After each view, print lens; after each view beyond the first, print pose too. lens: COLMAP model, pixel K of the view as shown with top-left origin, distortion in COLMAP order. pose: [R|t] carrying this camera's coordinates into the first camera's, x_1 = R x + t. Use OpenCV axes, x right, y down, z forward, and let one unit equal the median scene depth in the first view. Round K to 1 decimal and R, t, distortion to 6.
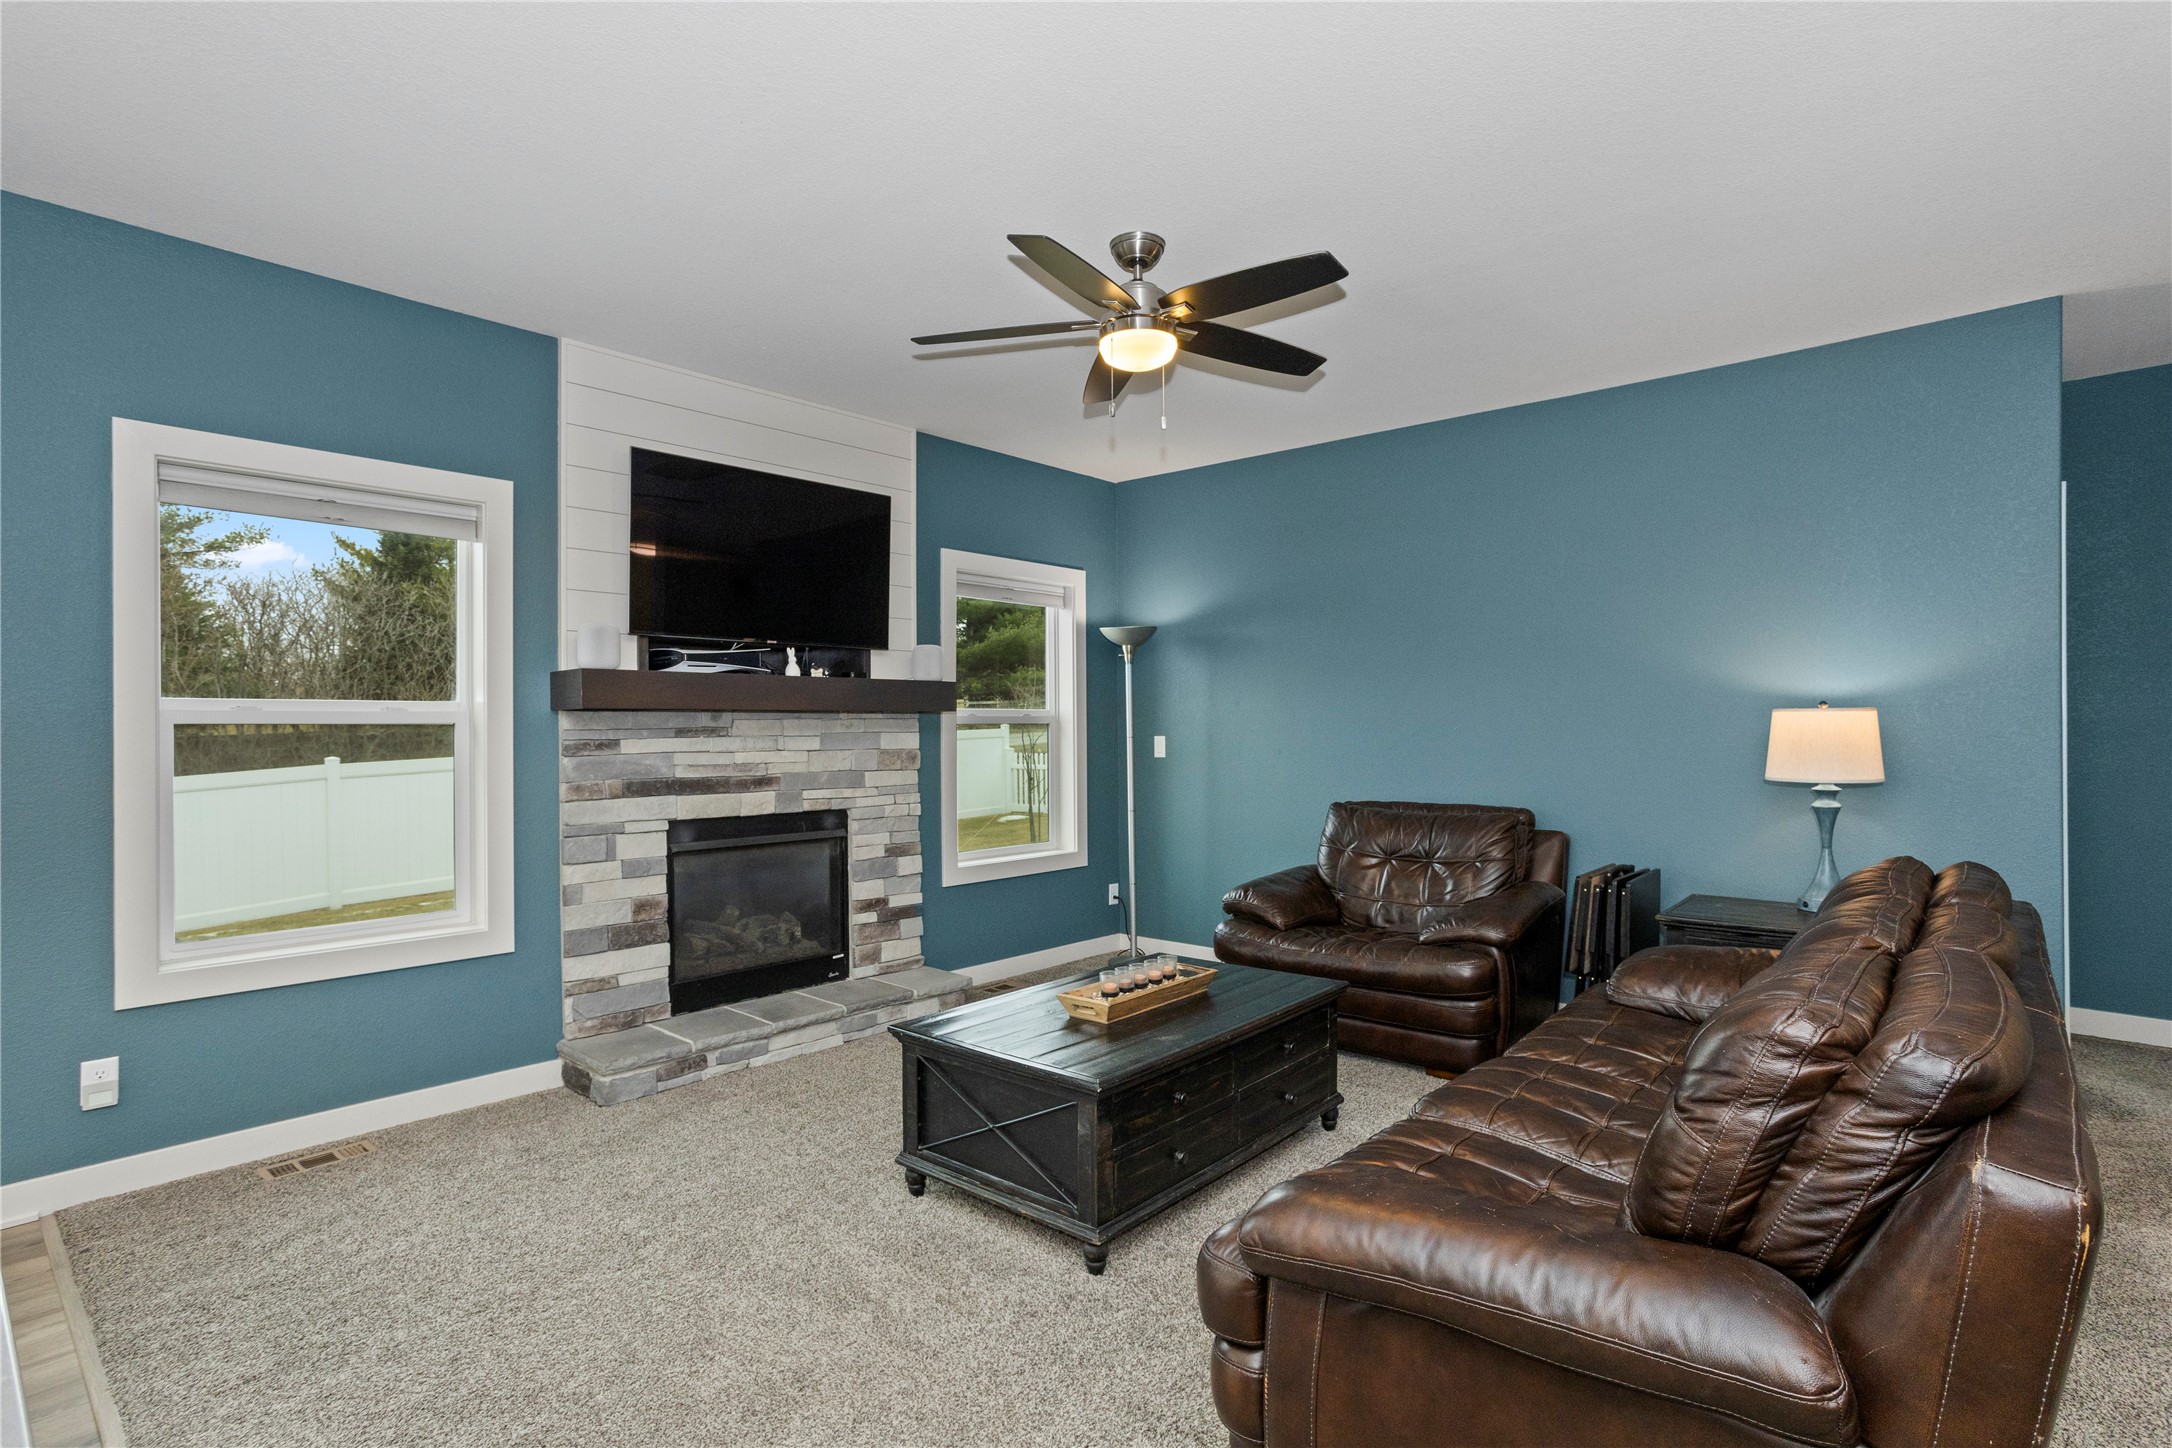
lens RADIAL K [[1068.5, 0, 1091.4], [0, 1068.5, 729.7], [0, 0, 1]] dist [-0.047658, 0.027416]
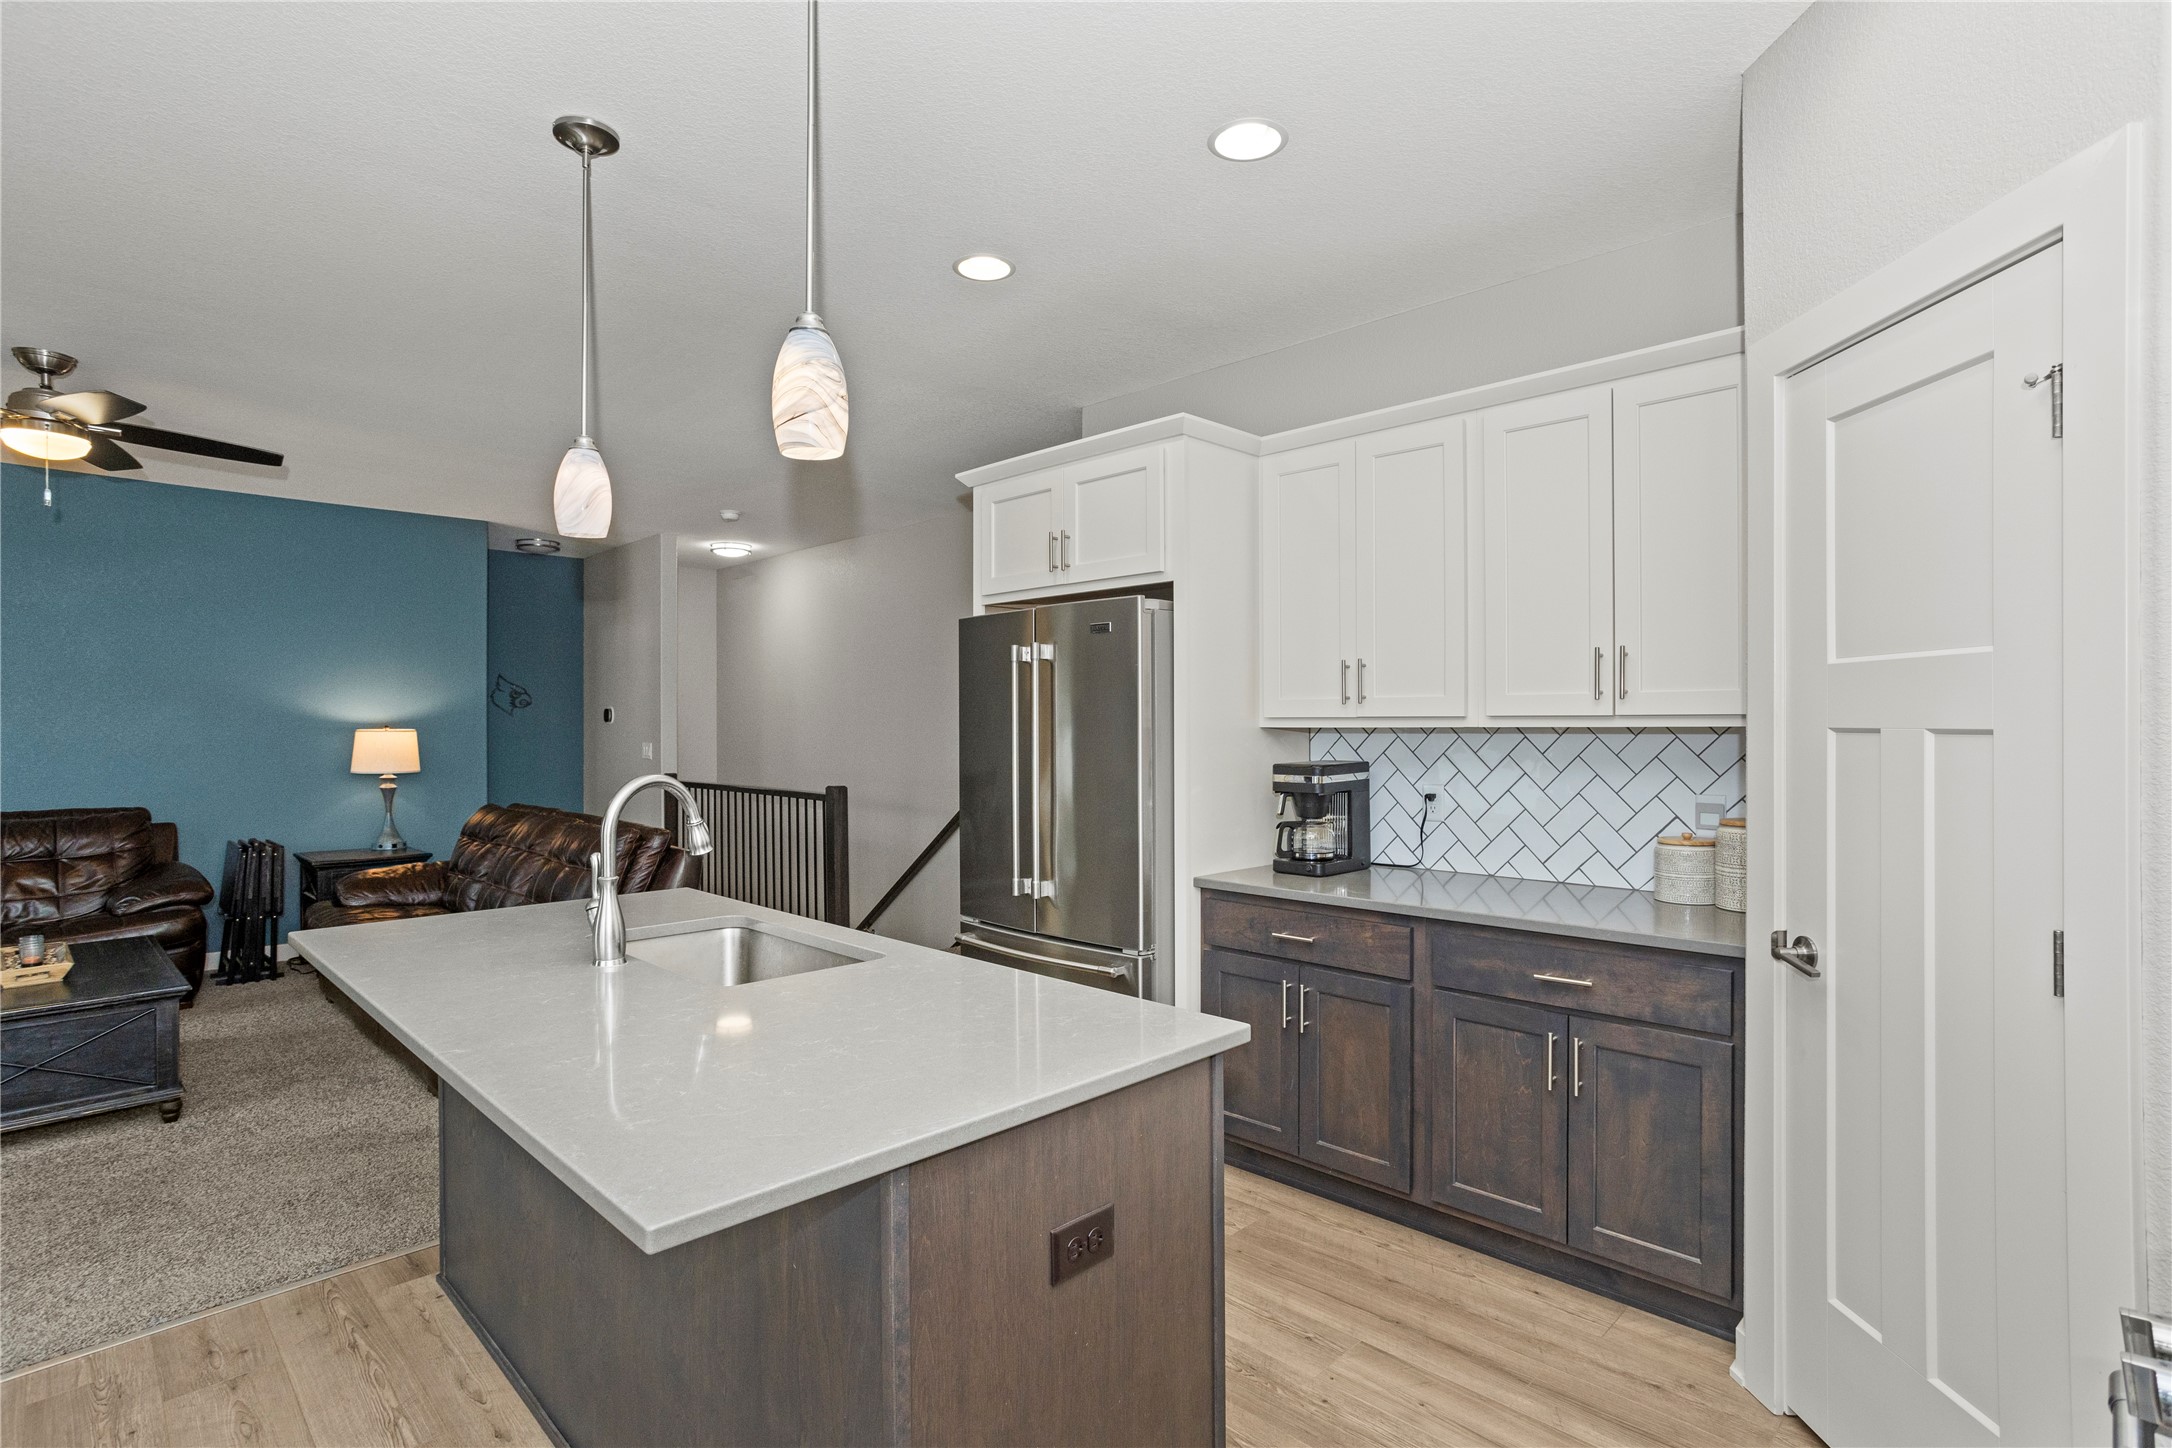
lens RADIAL K [[1068.5, 0, 1104.7], [0, 1068.5, 713.4], [0, 0, 1]] dist [-0.047658, 0.027416]
pose [[0.059694, 0.017576, 0.998062, -0.901529], [-0.001131, 0.999846, -0.017540, -0.017788], [-0.998216, -0.000082, 0.059704, -0.249573]]
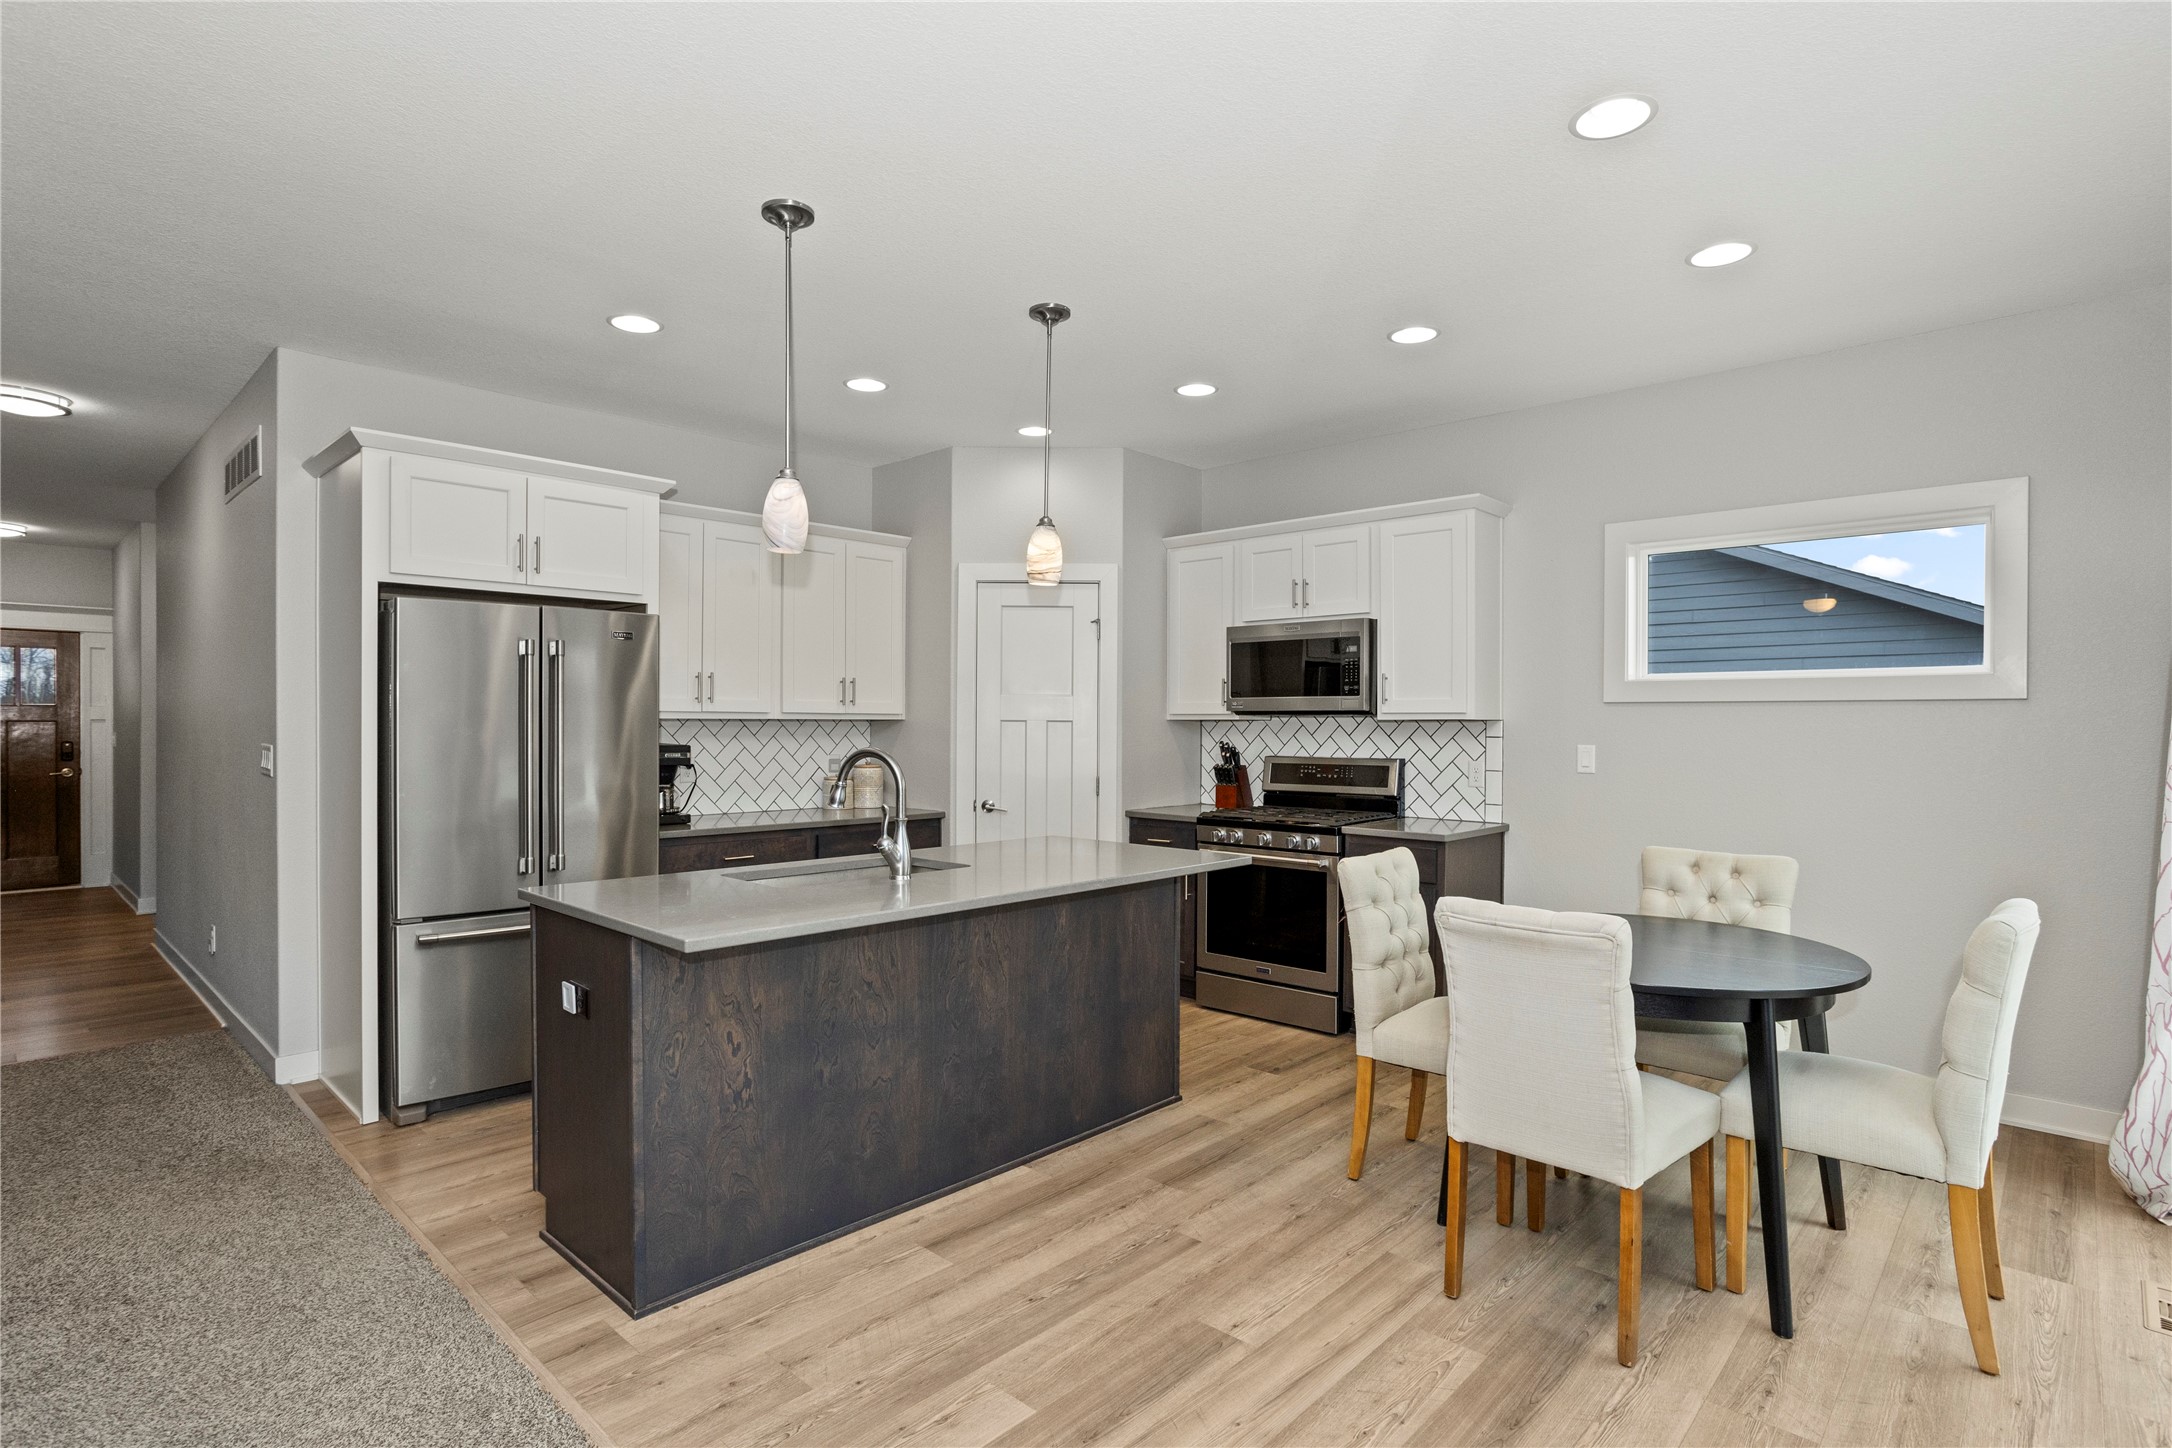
lens RADIAL K [[1068.5, 0, 1084.6], [0, 1068.5, 734.3], [0, 0, 1]] dist [-0.047658, 0.027416]
pose [[-0.999285, 0.003431, 0.037640, -0.536132], [0.003641, 0.999978, 0.005519, -0.009258], [-0.037620, 0.005652, -0.999276, 0.822453]]
